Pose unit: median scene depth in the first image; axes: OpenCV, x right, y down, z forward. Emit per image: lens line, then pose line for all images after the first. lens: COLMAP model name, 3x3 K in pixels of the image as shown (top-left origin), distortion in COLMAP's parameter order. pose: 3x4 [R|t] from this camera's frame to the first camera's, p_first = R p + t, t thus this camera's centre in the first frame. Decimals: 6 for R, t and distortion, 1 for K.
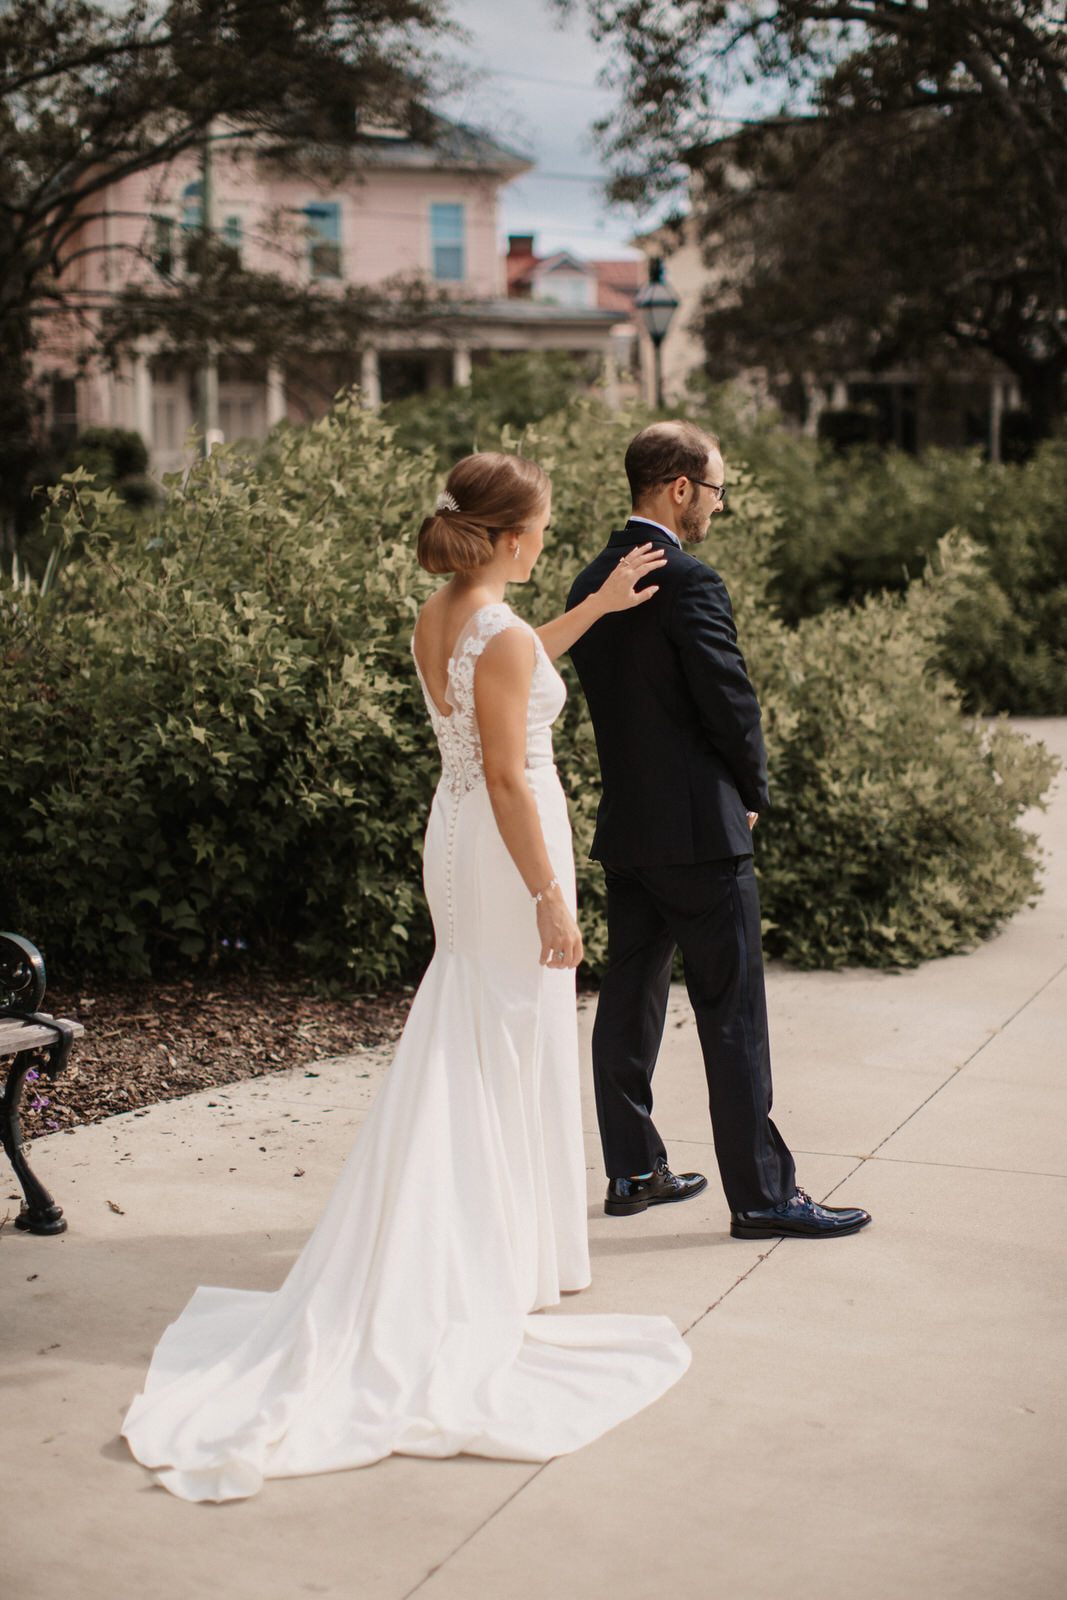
lens RADIAL K [[2530.2, 0, 559.5], [0, 2530.2, 739.6], [0, 0, 1]] dist [-0.179109, 0.635187]
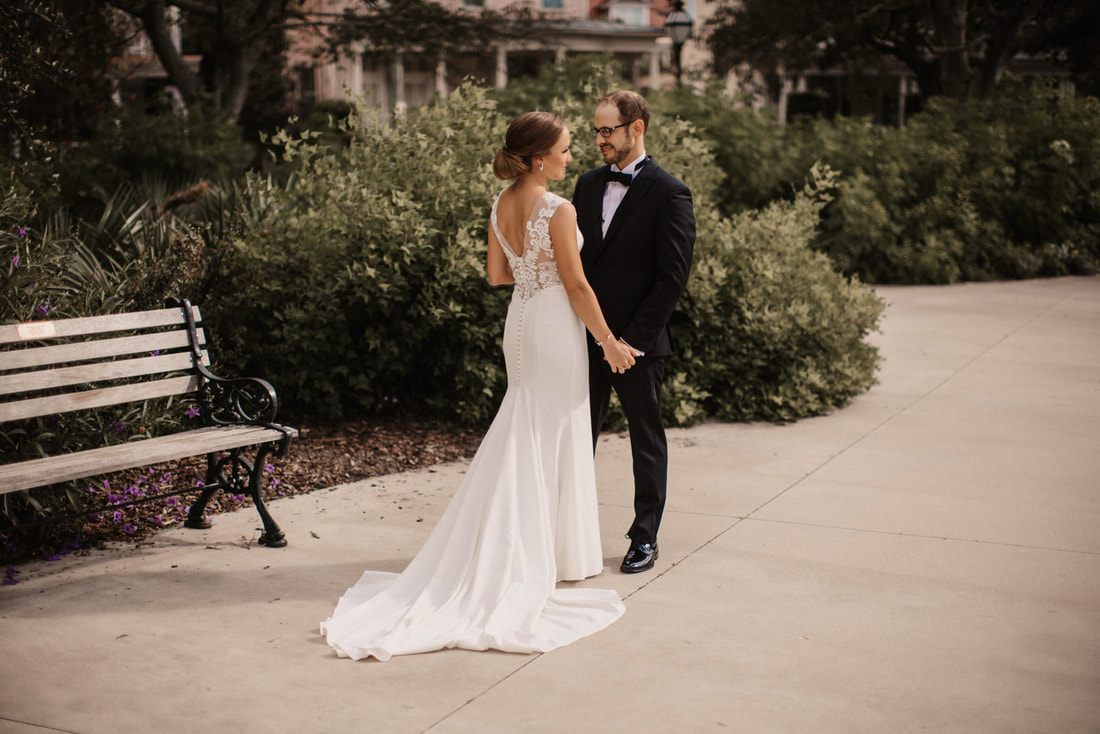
lens RADIAL K [[1739.5, 0, 550.0], [0, 1739.5, 367.0], [0, 0, 1]] dist [-0.179109, 0.635187]
pose [[0.998136, 0.019059, -0.057983, 0.045637], [-0.017546, 0.999495, 0.026501, 0.026424], [0.058459, -0.025434, 0.997966, -0.164903]]
